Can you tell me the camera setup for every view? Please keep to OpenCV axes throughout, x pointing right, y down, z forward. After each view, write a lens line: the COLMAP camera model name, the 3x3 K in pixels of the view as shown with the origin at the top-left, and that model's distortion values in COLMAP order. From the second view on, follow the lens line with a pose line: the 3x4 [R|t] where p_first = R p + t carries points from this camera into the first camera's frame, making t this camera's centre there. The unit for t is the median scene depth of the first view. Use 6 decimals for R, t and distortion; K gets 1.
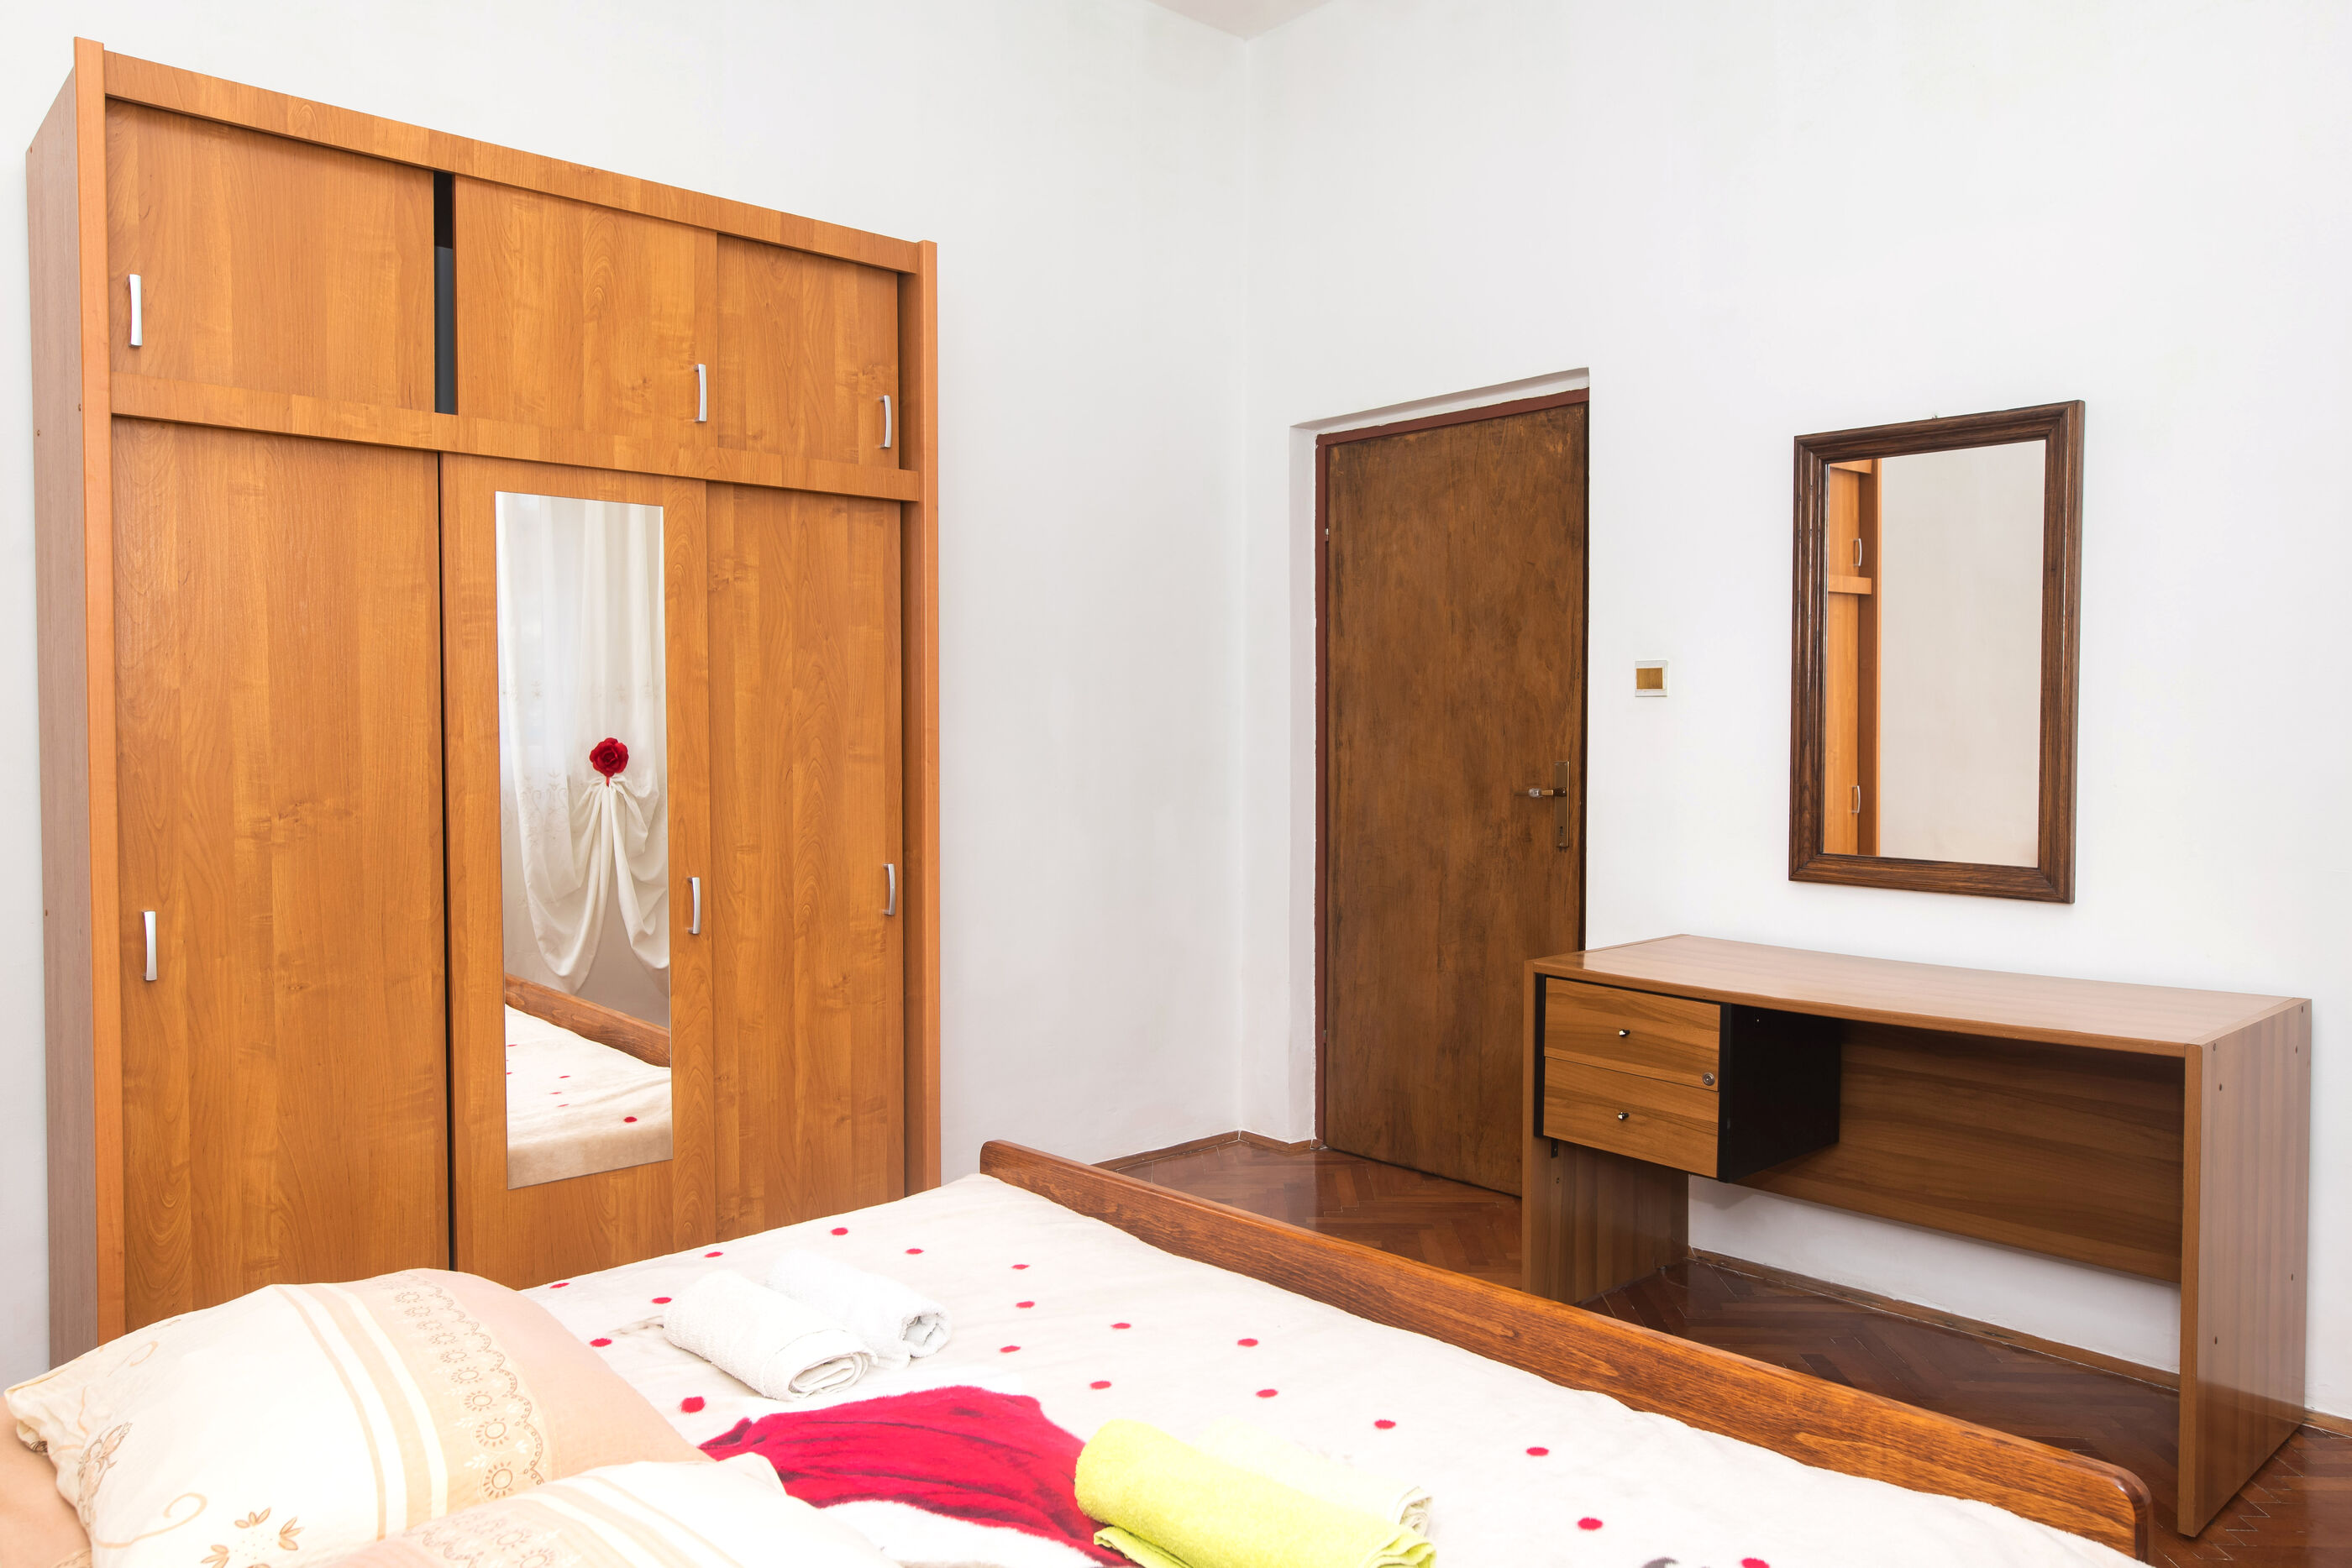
lens RADIAL K [[1610.0, 0, 1176.0], [0, 1610.0, 784.0], [0, 0, 1]] dist [-0.014894, 0.003084]
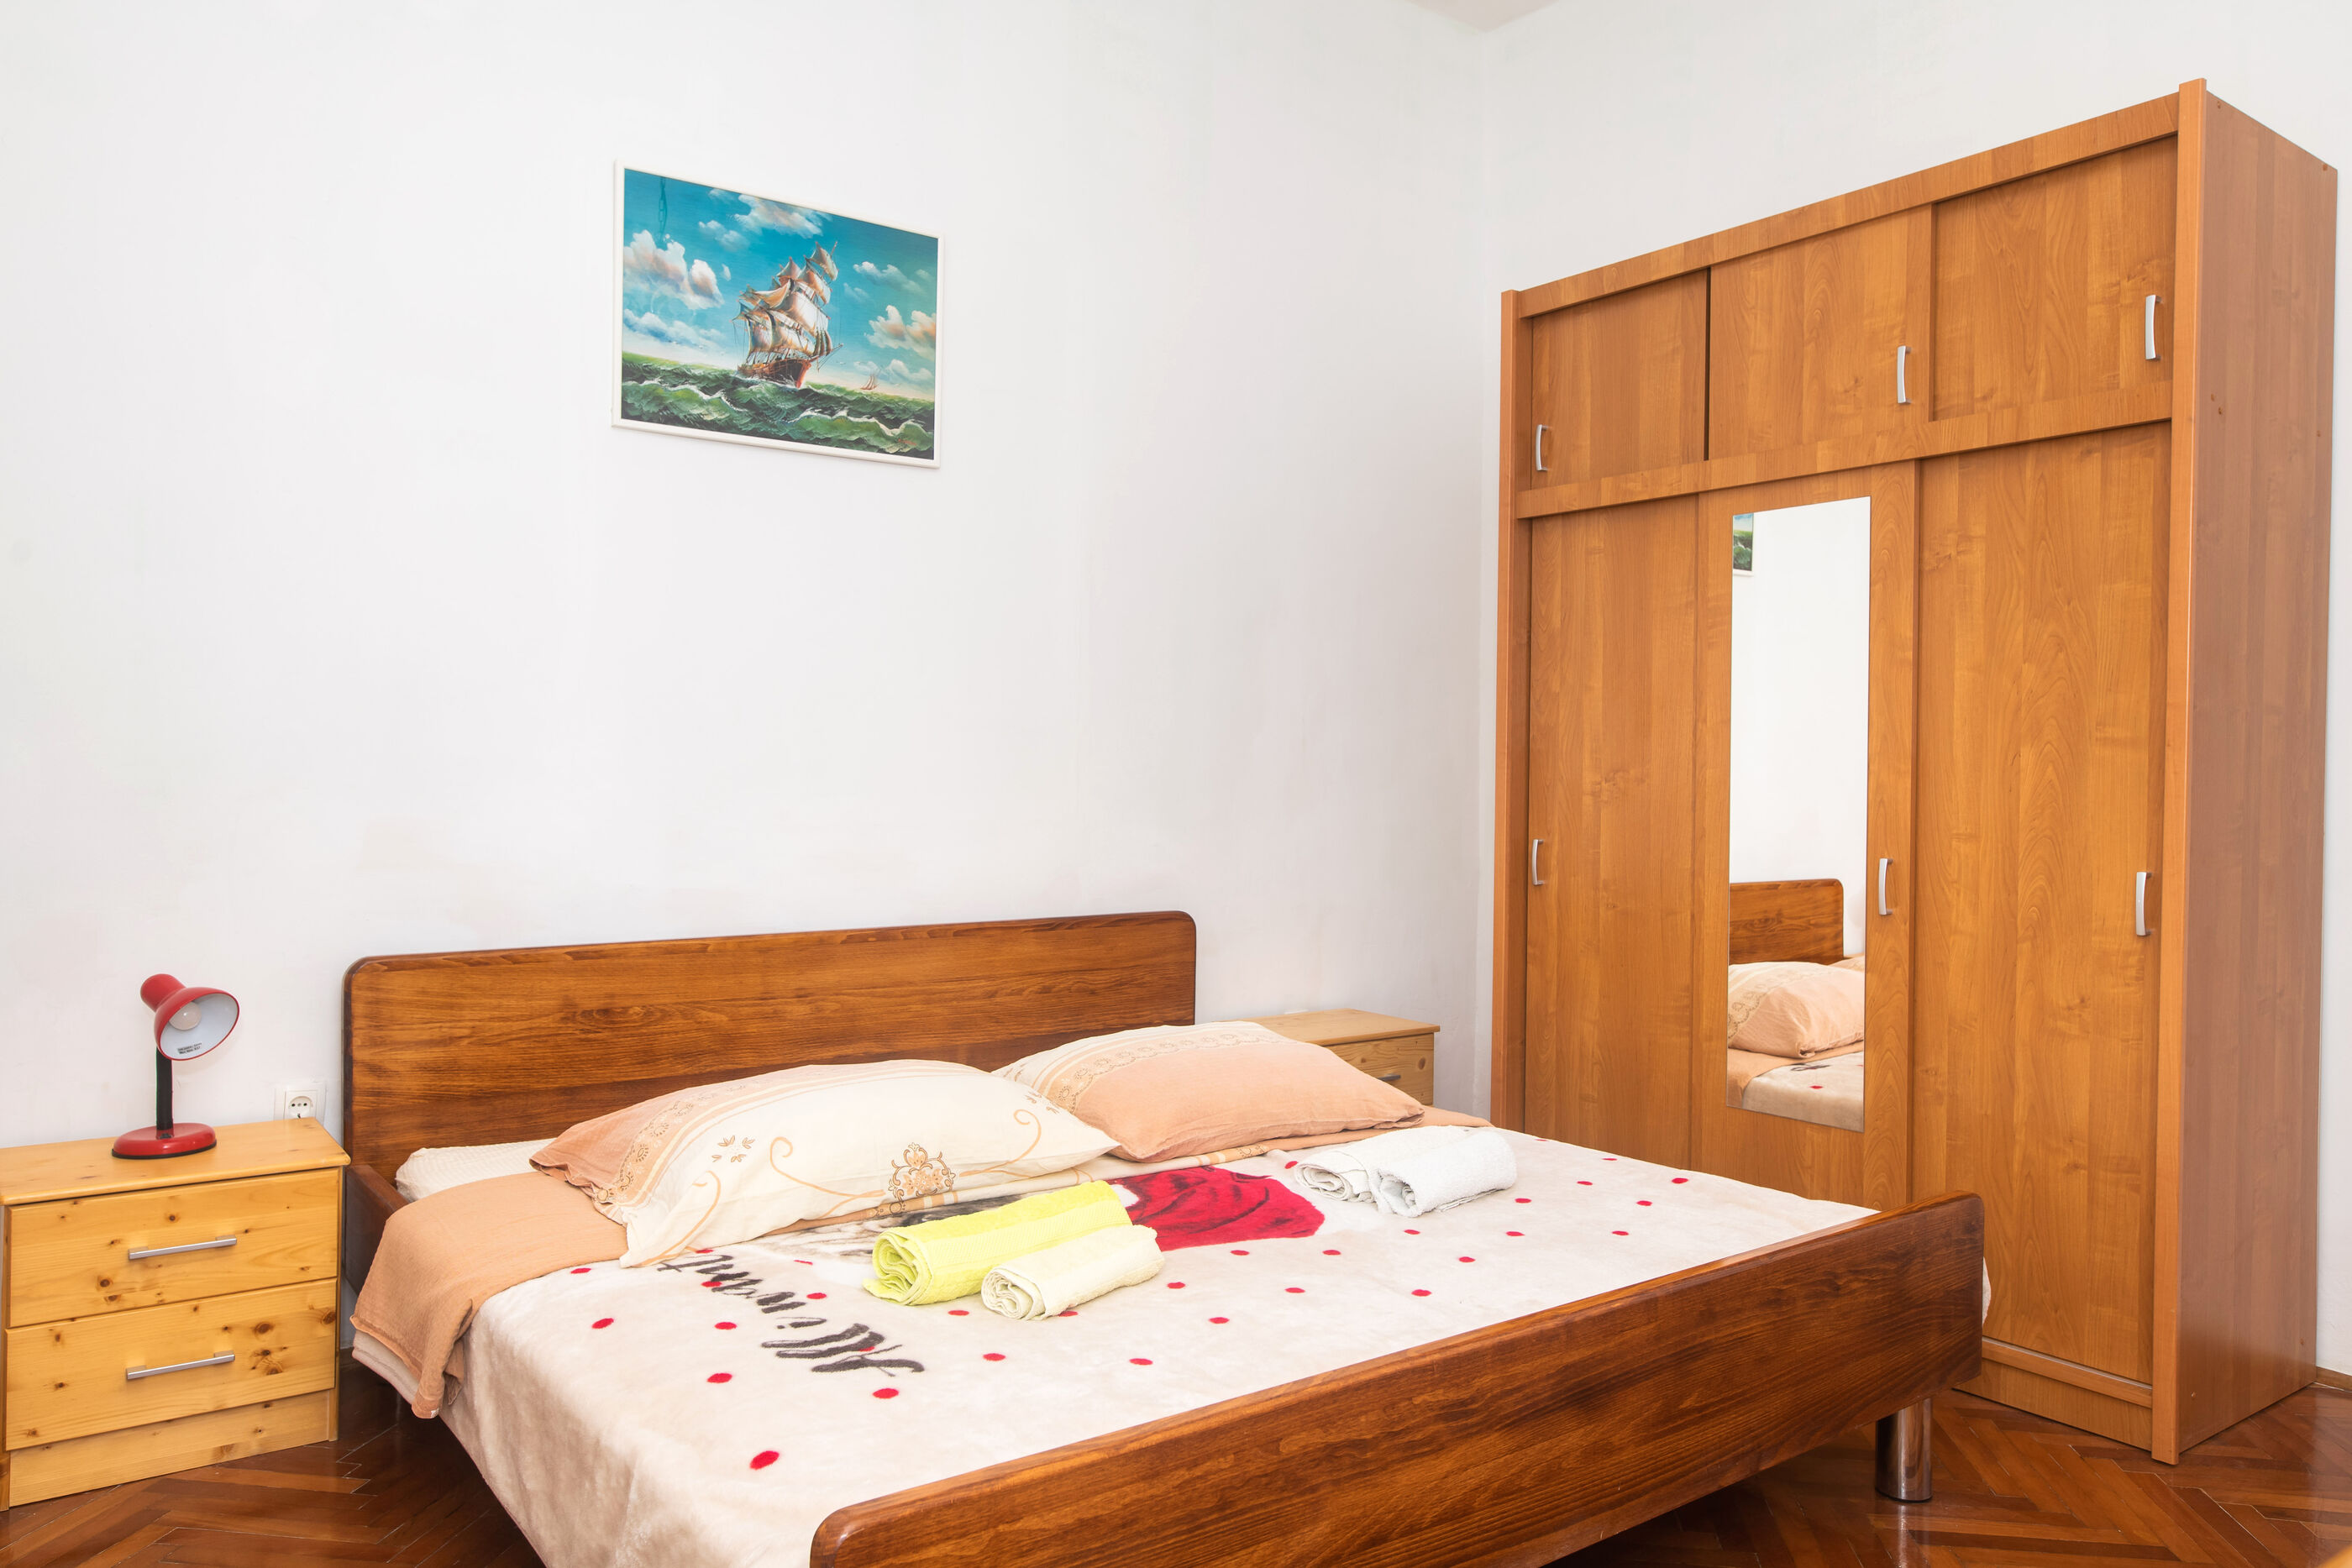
lens RADIAL K [[1610.0, 0, 1176.0], [0, 1610.0, 784.0], [0, 0, 1]] dist [-0.014894, 0.003084]
pose [[-0.103677, 0.010095, -0.994560, 0.721750], [-0.042003, 0.999012, 0.014518, 0.015079], [0.993724, 0.043280, -0.103150, 0.641856]]
